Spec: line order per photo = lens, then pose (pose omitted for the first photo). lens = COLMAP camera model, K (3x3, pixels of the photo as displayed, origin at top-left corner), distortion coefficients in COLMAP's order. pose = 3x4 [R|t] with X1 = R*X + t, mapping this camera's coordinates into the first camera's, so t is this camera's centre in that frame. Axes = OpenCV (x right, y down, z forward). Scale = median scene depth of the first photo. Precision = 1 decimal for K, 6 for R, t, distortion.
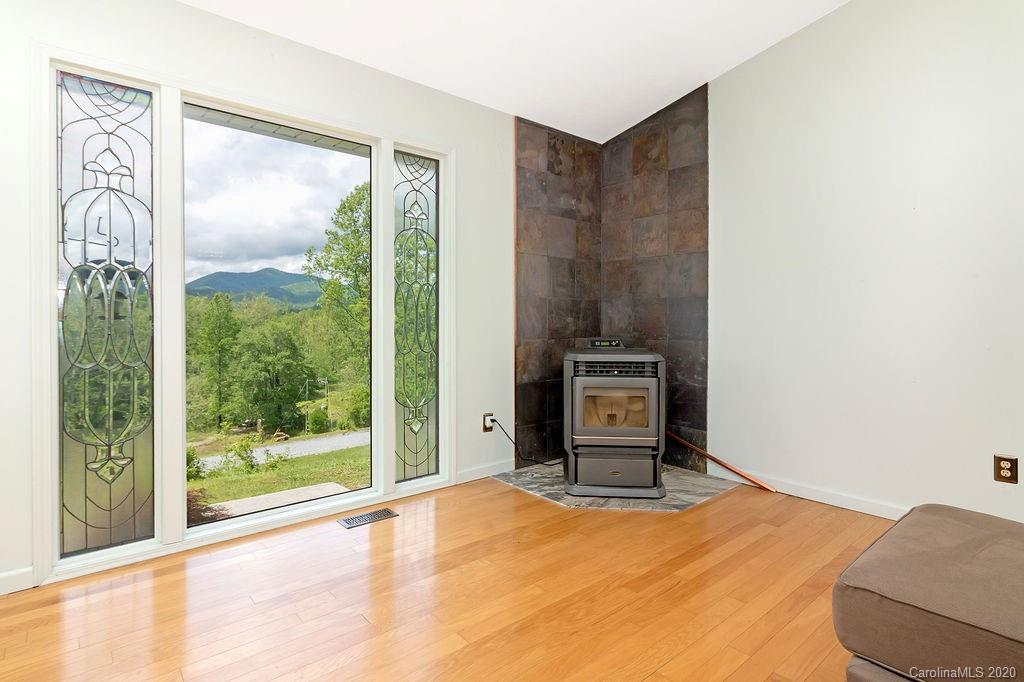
lens RADIAL K [[526.1, 0, 512.9], [0, 526.1, 325.2], [0, 0, 1]] dist [0.001590, 0.000079]
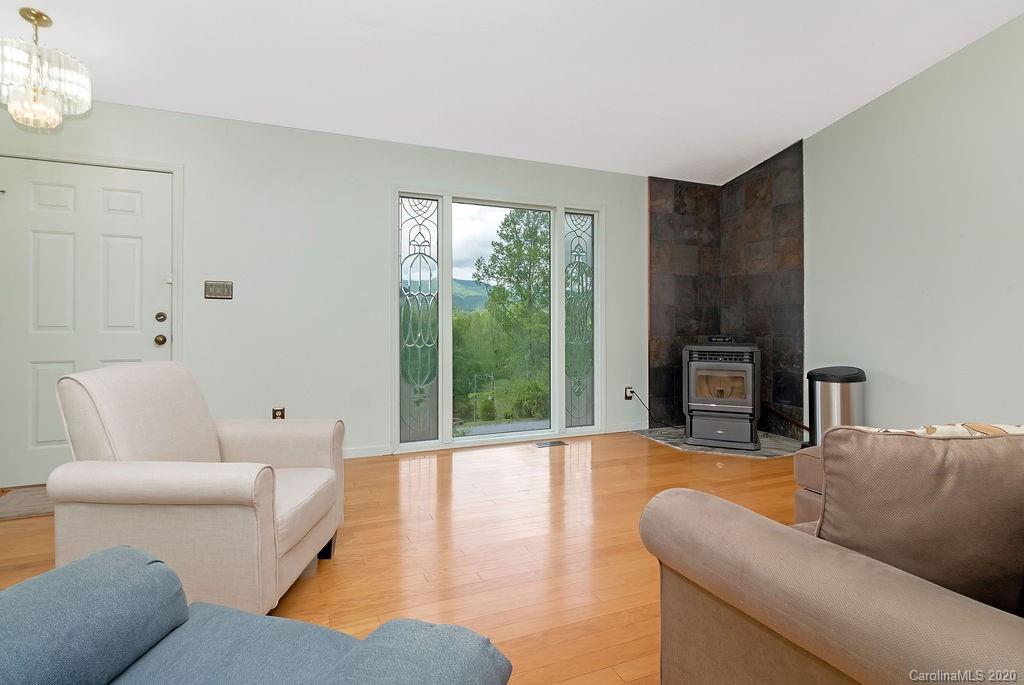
lens RADIAL K [[497.1, 0, 492.5], [0, 497.1, 325.1], [0, 0, 1]] dist [-0.000882, 0.000075]
pose [[0.942739, -0.000751, -0.333531, 0.055262], [0.000061, 0.999998, -0.002078, 0.001114], [0.333531, 0.001938, 0.942737, -0.400840]]
